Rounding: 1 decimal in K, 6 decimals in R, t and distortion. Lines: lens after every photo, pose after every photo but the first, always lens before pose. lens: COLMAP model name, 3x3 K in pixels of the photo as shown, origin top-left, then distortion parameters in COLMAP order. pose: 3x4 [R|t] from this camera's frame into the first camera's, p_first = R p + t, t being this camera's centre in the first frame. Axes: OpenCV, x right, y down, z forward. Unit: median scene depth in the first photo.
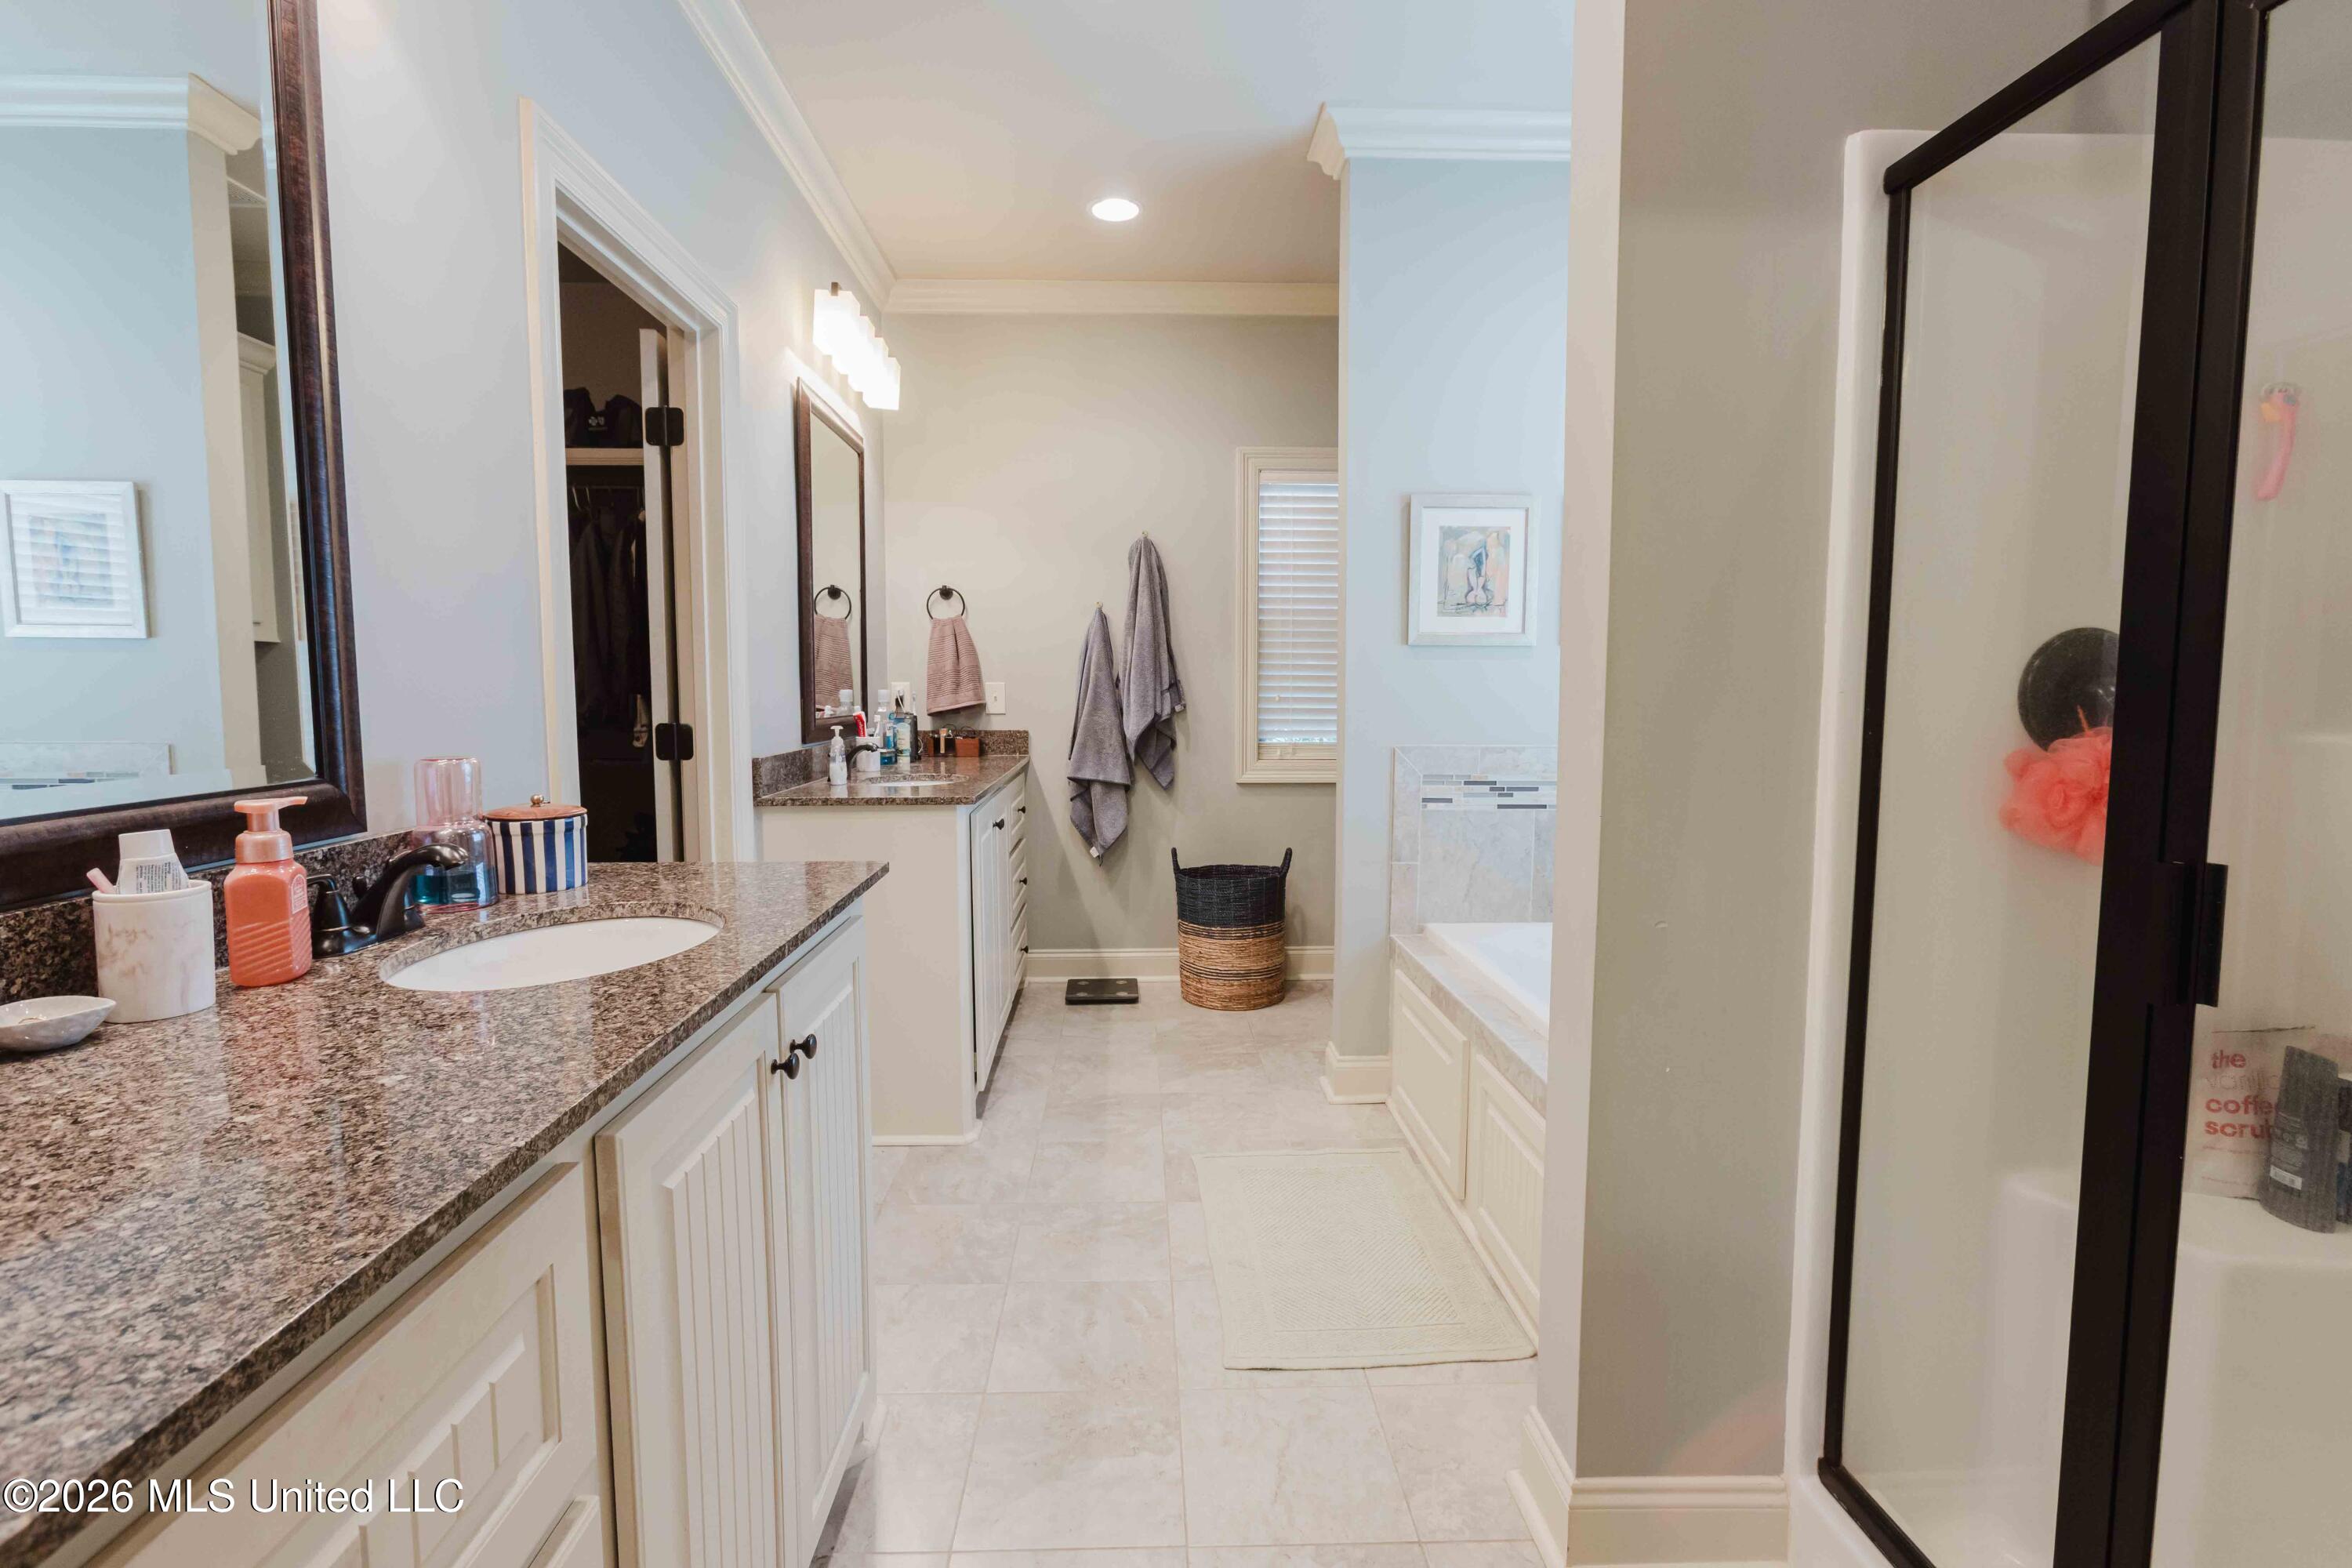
lens RADIAL K [[1069.2, 0, 1167.3], [0, 1069.2, 764.4], [0, 0, 1]] dist [-0.002951, -0.000298]
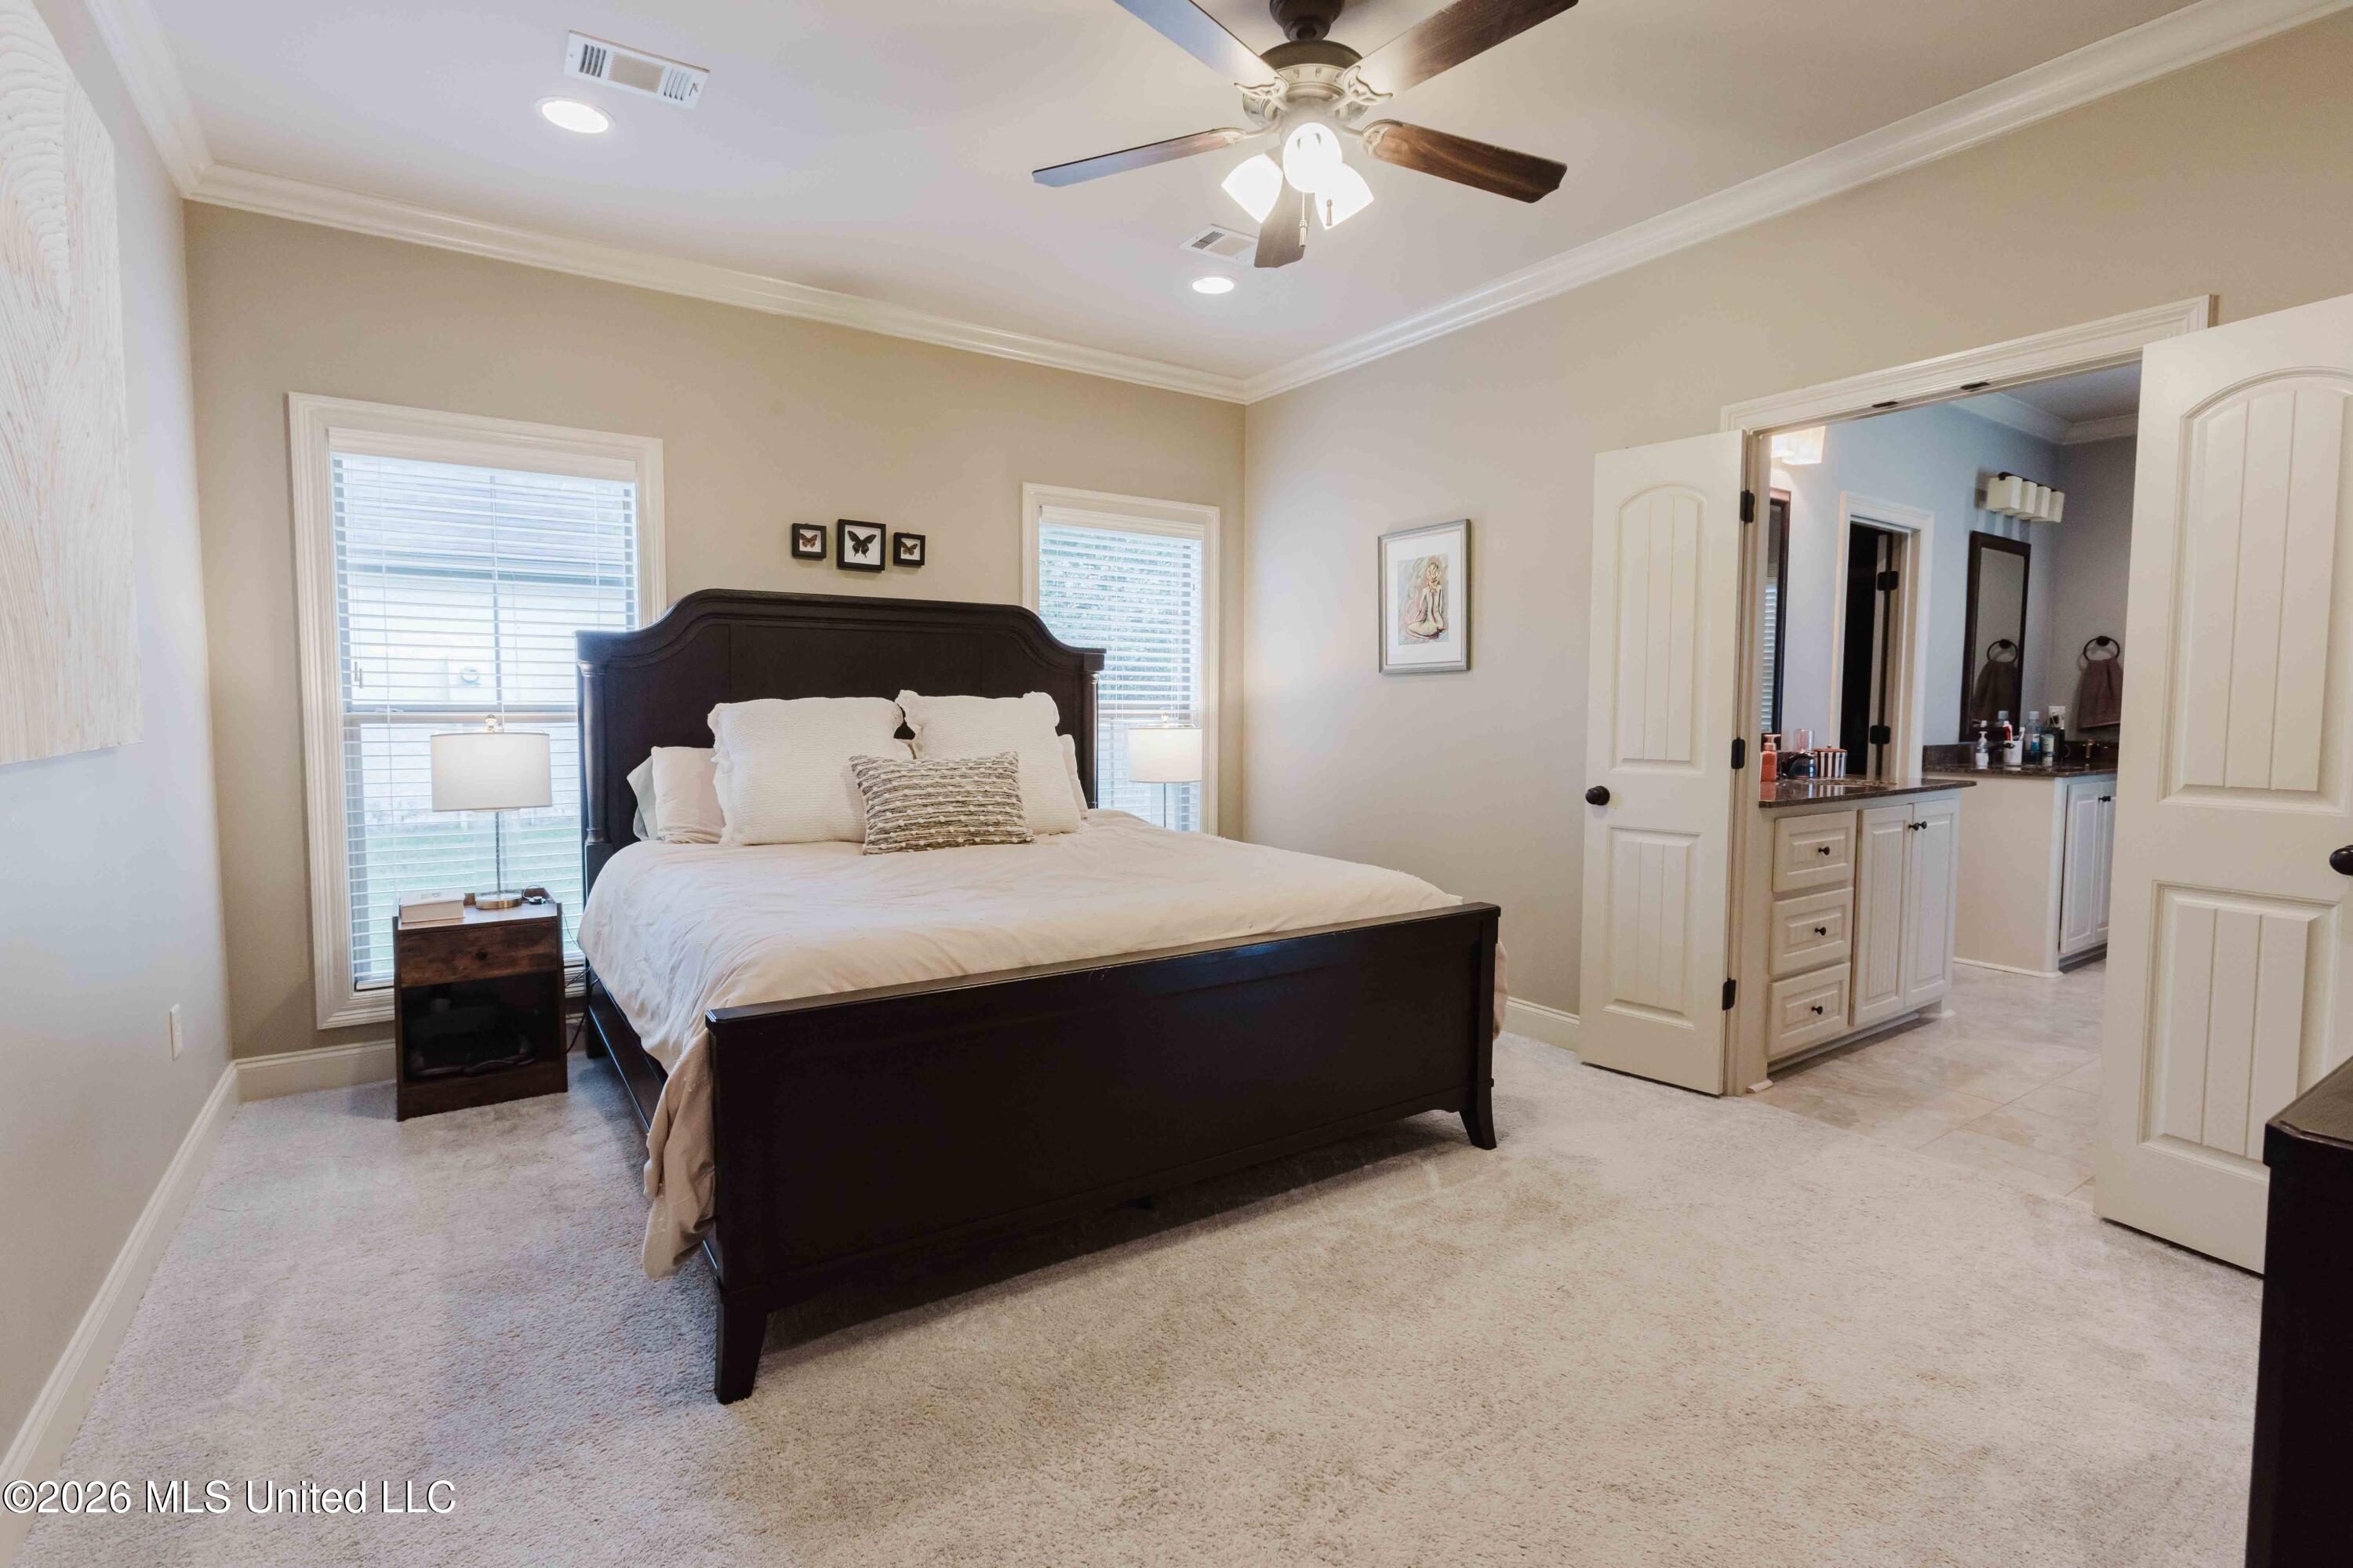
lens RADIAL K [[1069.7, 0, 1167.8], [0, 1069.7, 764.4], [0, 0, 1]] dist [-0.002951, -0.000298]
pose [[0.524974, 0.054802, -0.849352, 0.453989], [-0.070329, 0.997305, 0.020879, 0.072312], [0.848208, 0.048773, 0.527413, -0.993932]]
